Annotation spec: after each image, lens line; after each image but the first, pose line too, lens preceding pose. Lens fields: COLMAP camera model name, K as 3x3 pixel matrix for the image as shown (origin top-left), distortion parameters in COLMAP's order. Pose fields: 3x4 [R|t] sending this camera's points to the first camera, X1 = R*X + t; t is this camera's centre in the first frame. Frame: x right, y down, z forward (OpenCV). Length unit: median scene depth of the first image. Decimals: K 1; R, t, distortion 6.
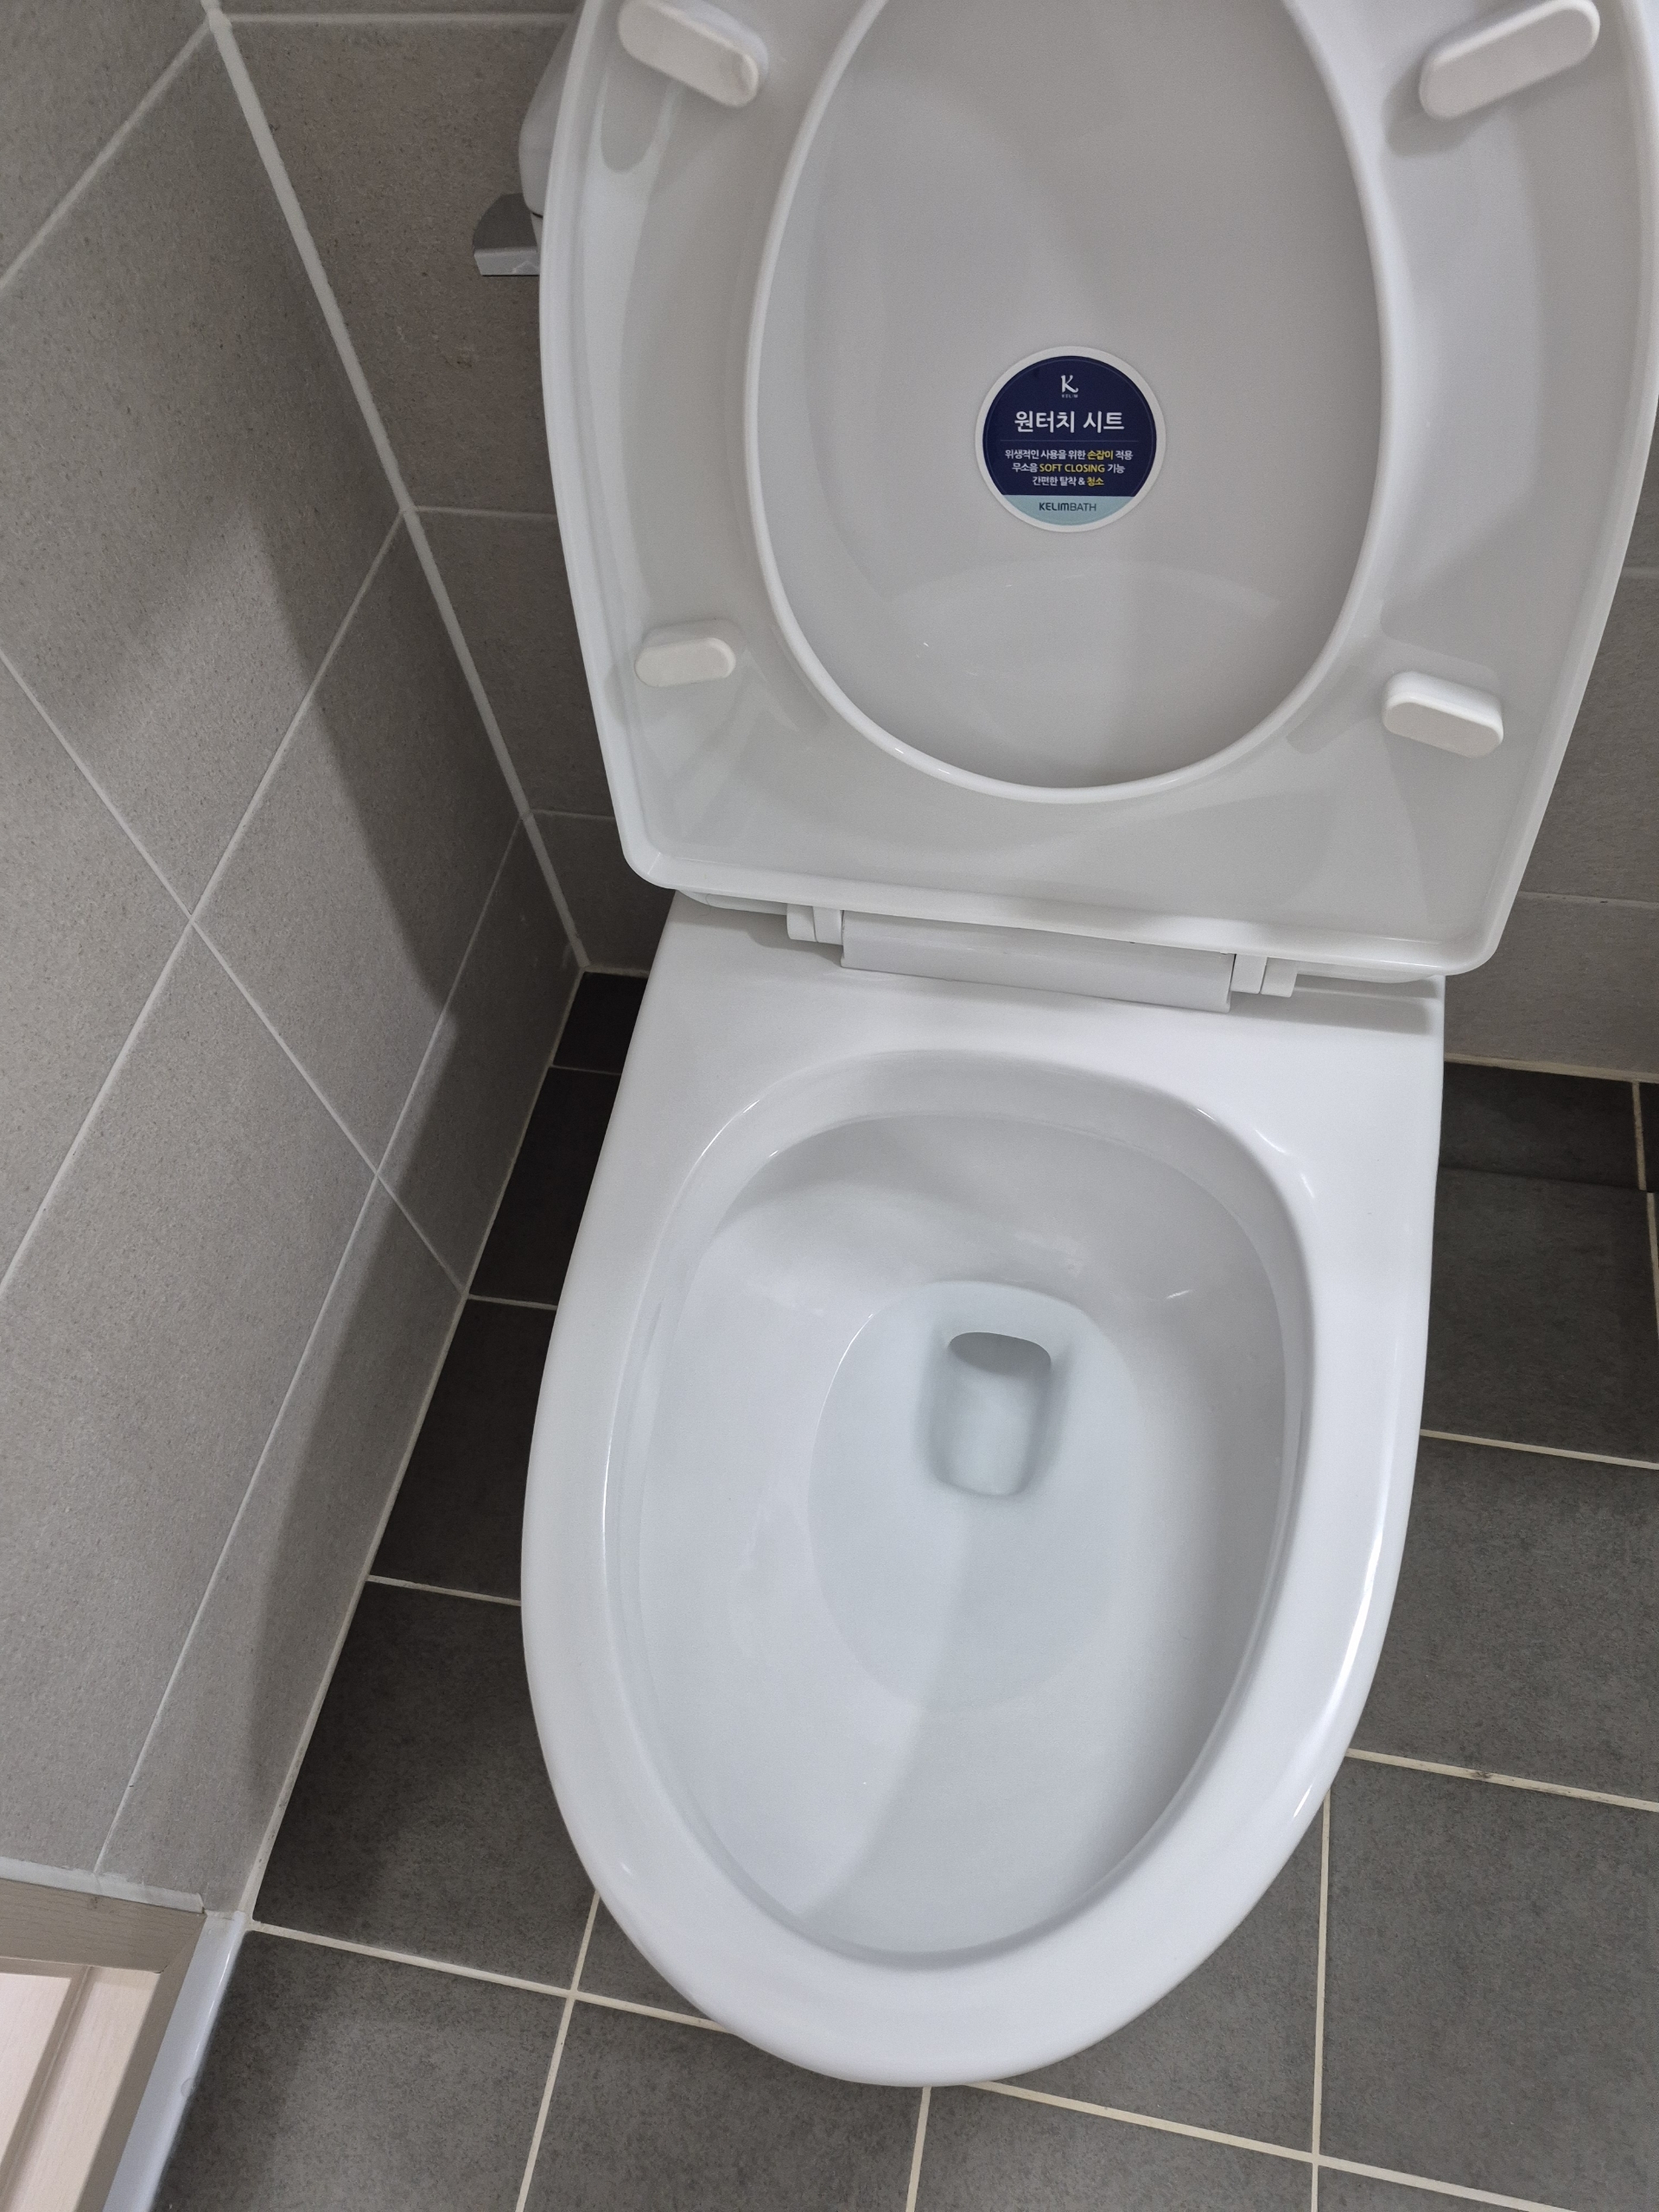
lens RADIAL K [[1539.6, 0, 829.5], [0, 1539.6, 1106.0], [0, 0, 1]] dist [-0.005809, -0.007007]
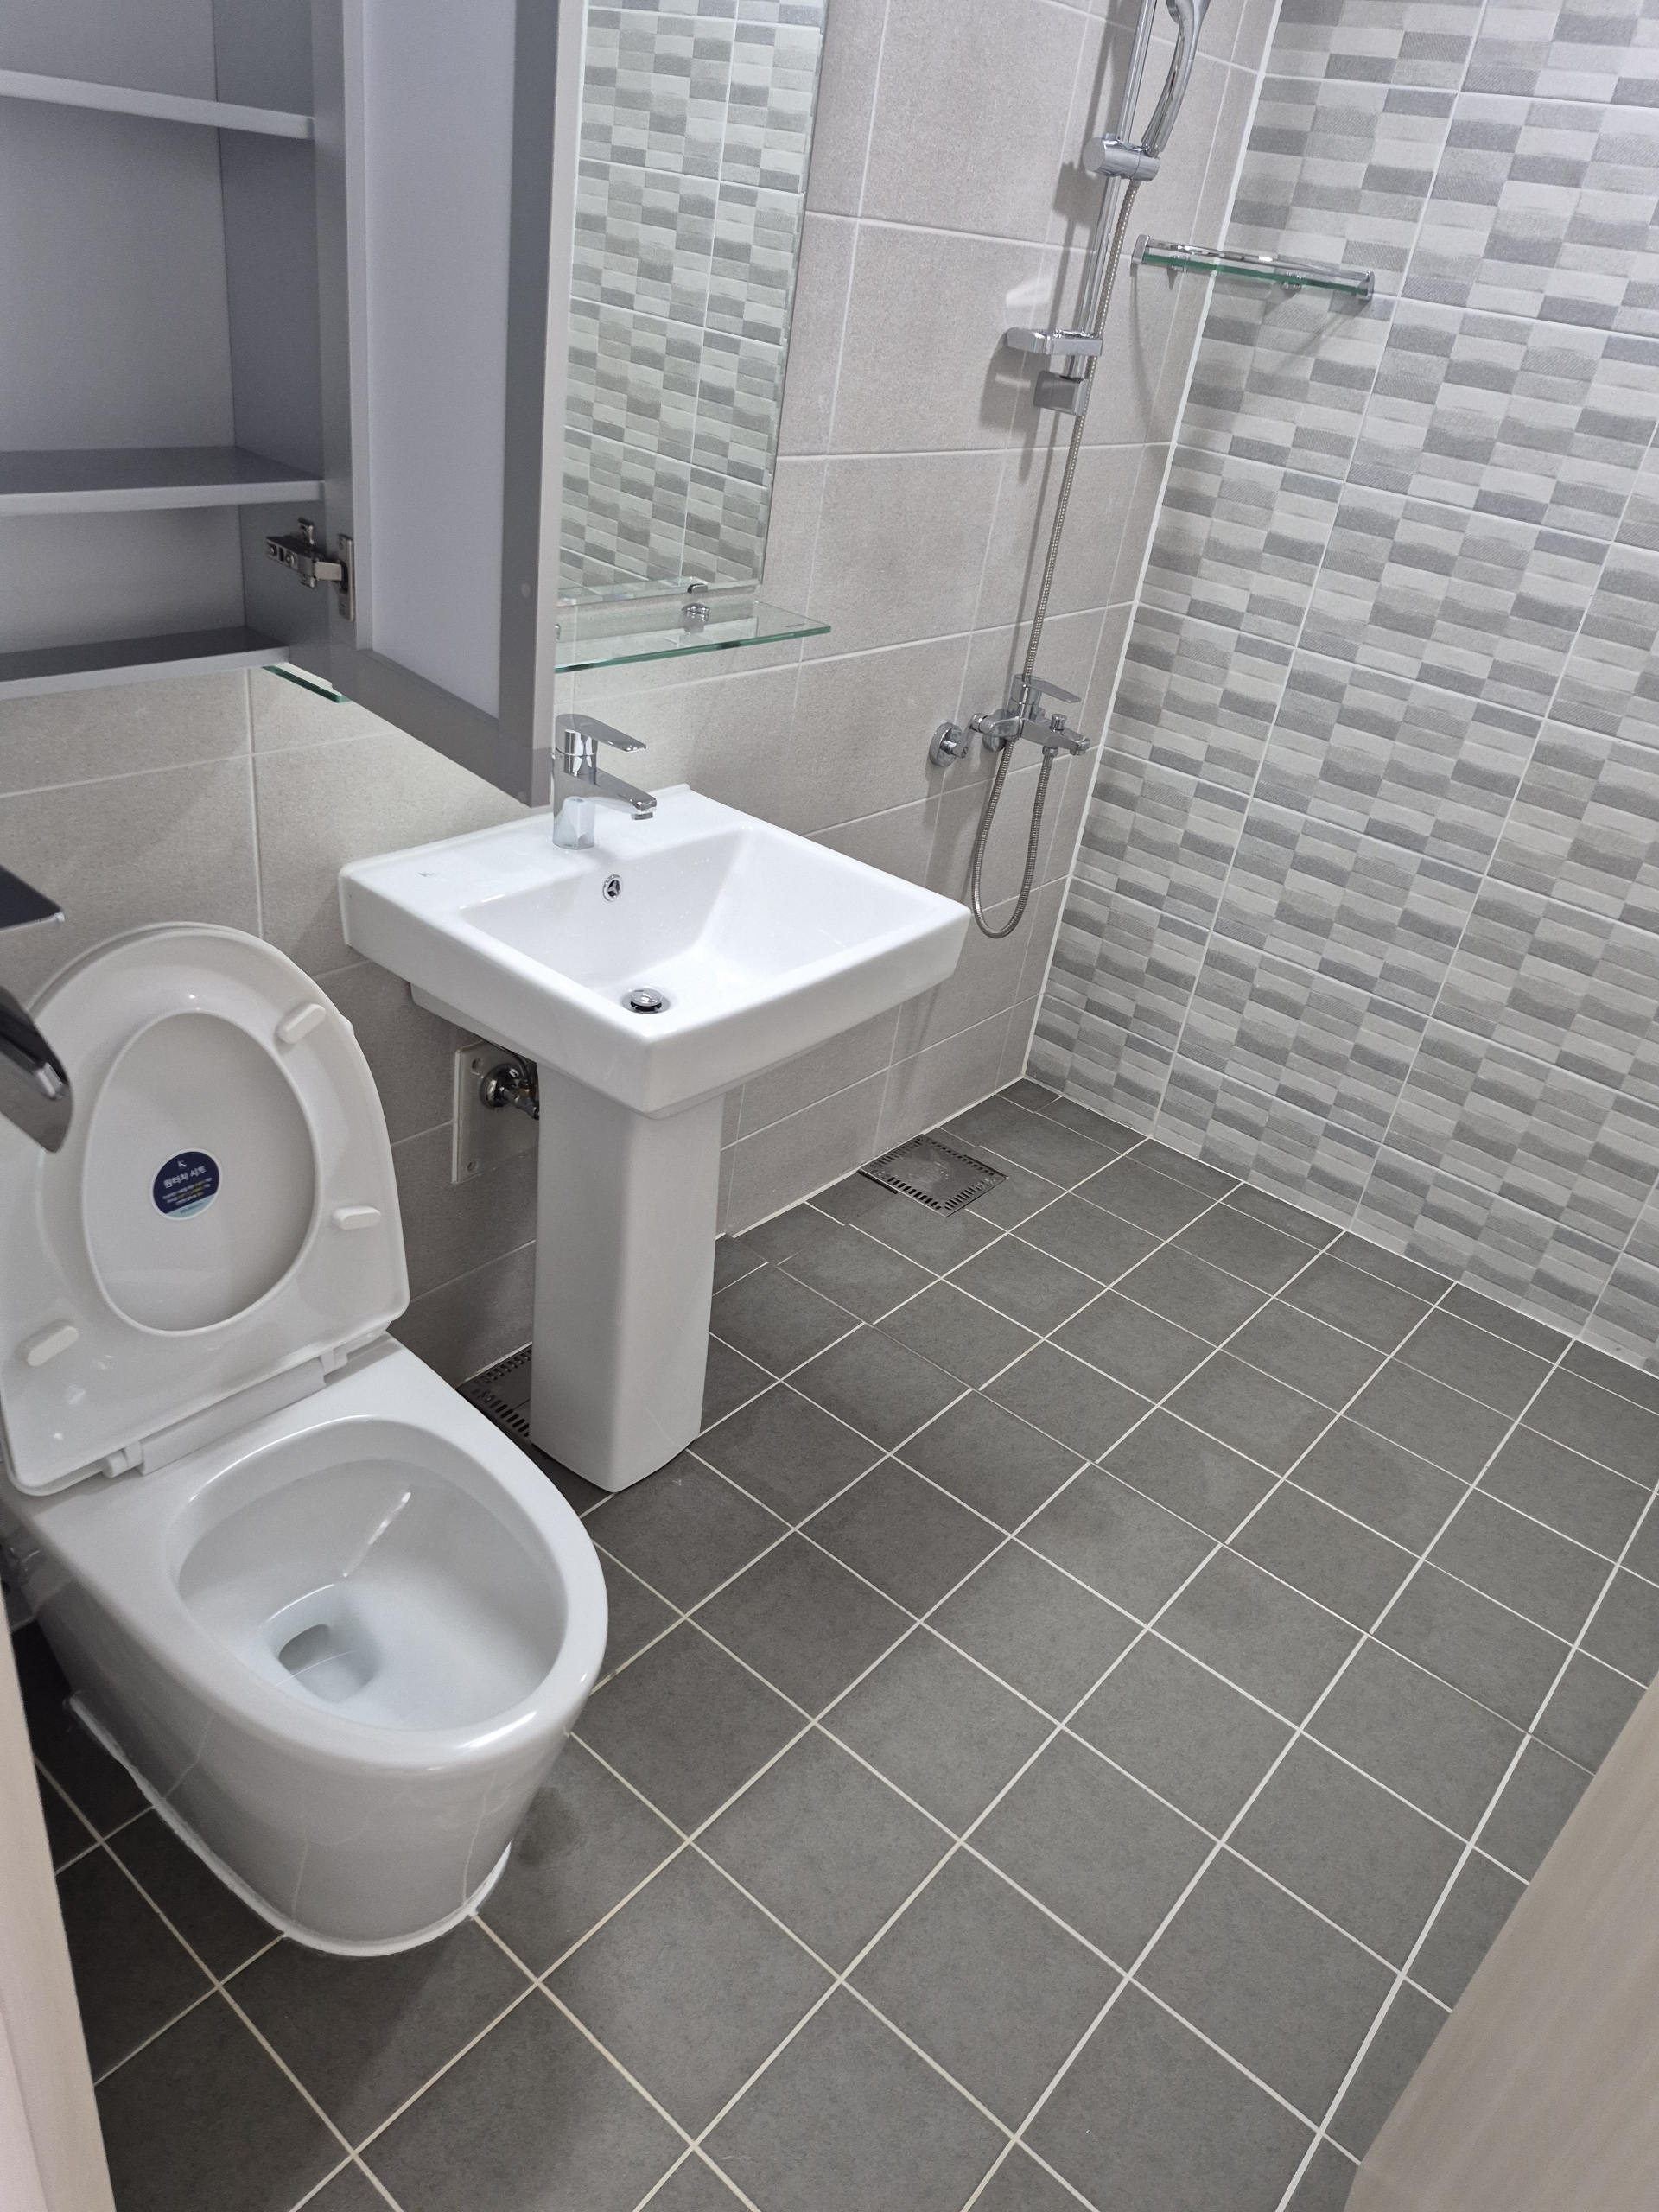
lens RADIAL K [[1539.6, 0, 829.5], [0, 1539.6, 1106.0], [0, 0, 1]] dist [-0.005809, -0.007007]
pose [[0.463902, -0.301067, 0.833159, -1.204114], [0.638349, 0.765710, -0.078739, 0.285604], [-0.614252, 0.568373, 0.547400, -0.924483]]
